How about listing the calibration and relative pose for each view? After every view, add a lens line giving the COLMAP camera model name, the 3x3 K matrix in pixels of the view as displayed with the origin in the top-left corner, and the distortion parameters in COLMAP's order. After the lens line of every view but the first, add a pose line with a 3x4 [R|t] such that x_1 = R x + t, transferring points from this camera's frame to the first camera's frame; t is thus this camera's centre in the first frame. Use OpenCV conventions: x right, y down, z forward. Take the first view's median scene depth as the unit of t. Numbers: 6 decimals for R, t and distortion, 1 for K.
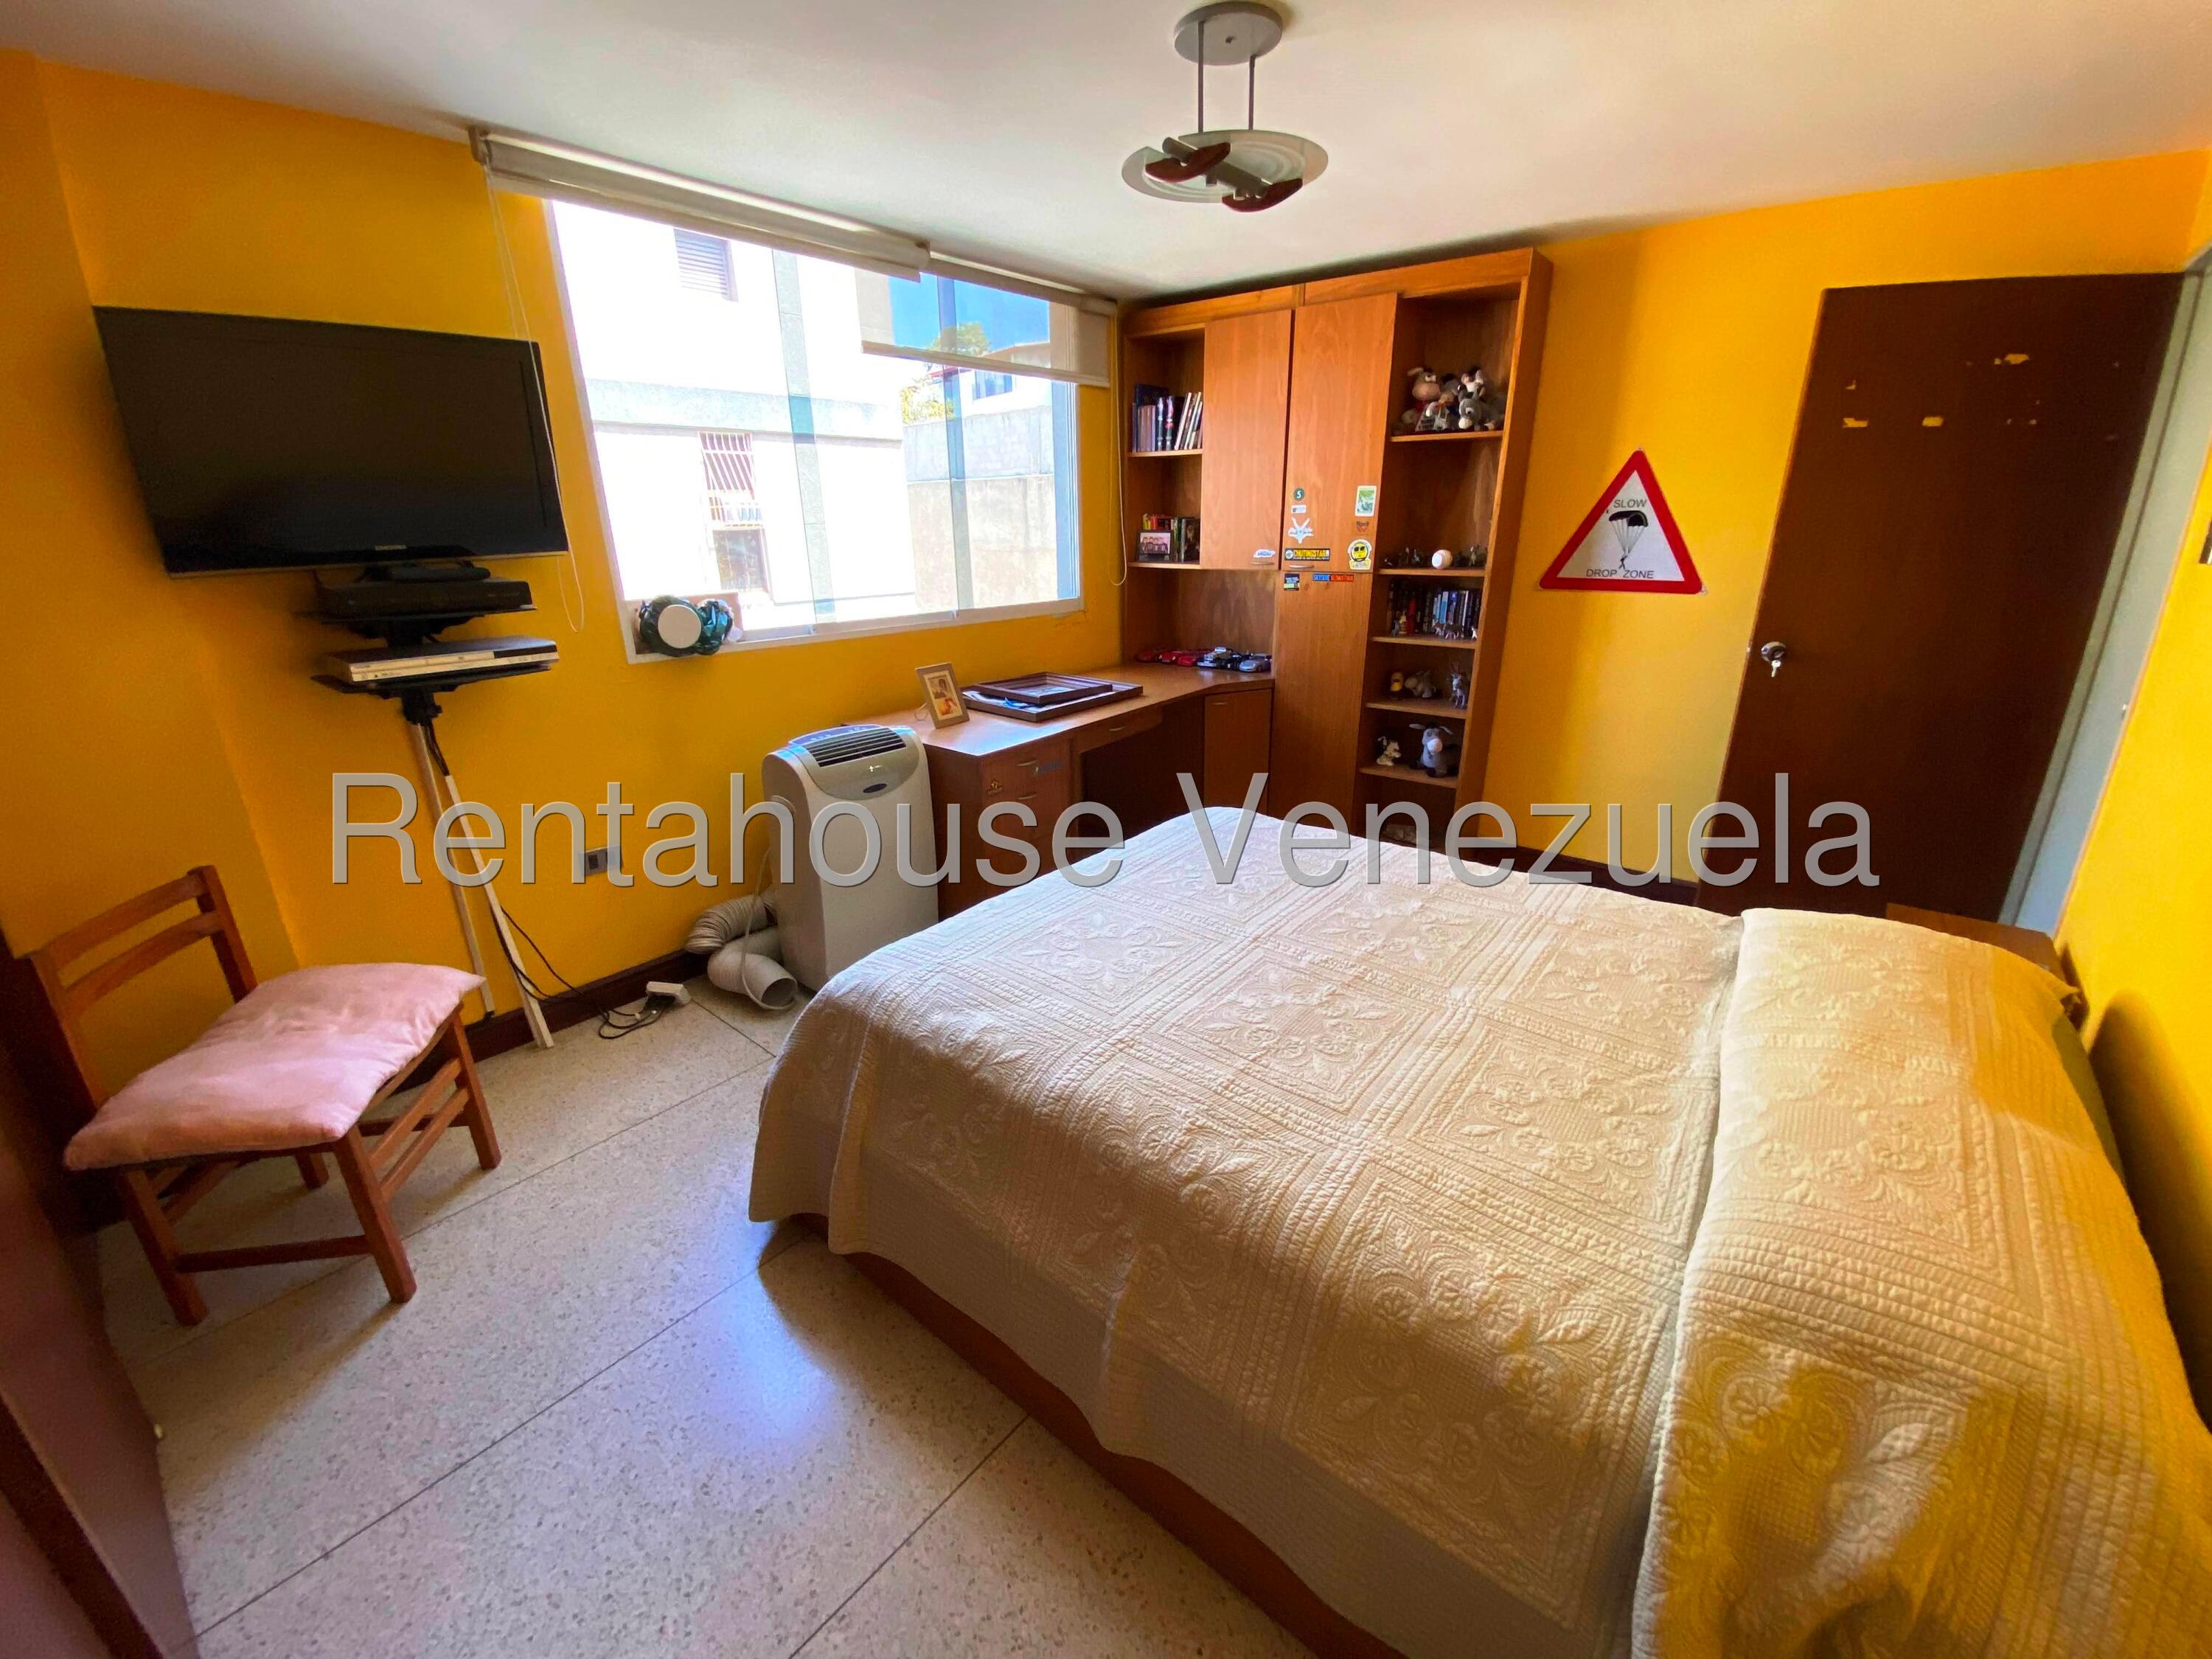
lens RADIAL K [[898.3, 0, 1119.5], [0, 898.3, 824.8], [0, 0, 1]] dist [-0.000196, -0.016196]
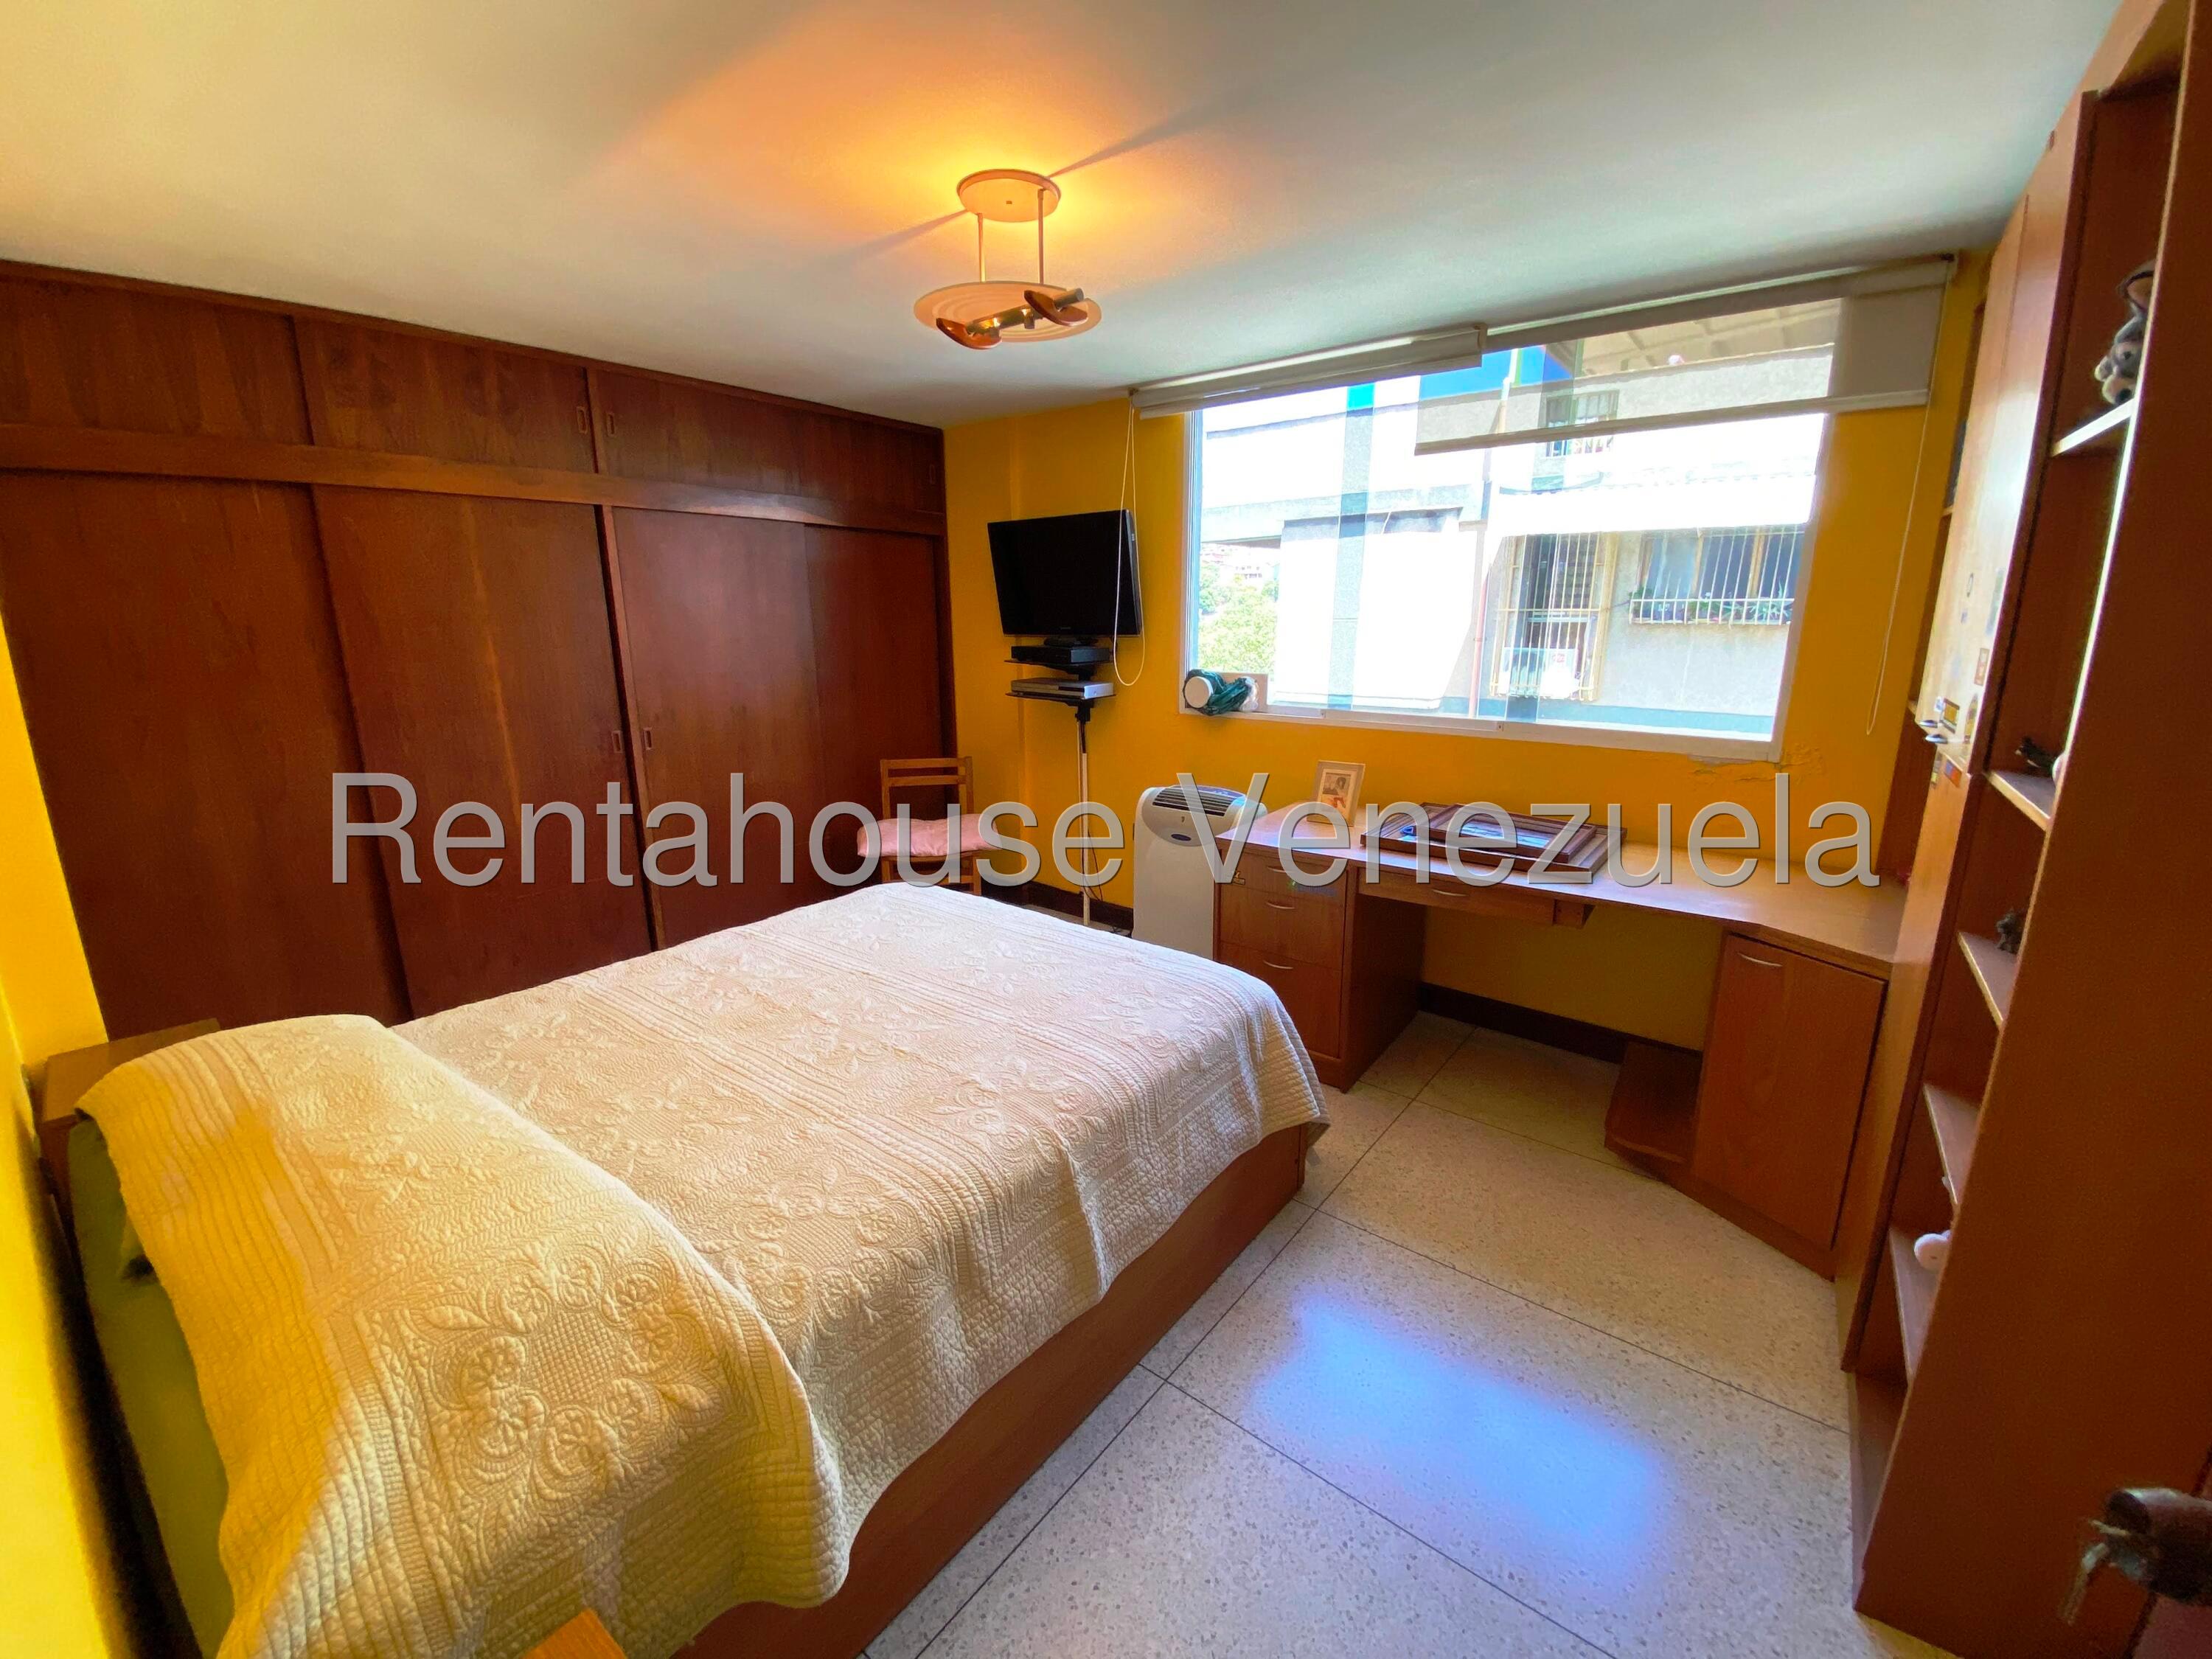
lens RADIAL K [[898.3, 0, 1119.5], [0, 898.3, 824.8], [0, 0, 1]] dist [-0.000196, -0.016196]
pose [[0.040822, 0.239389, -0.970065, 0.820362], [-0.320893, 0.922583, 0.214168, -0.266089], [0.946235, 0.302545, 0.114480, 0.732242]]
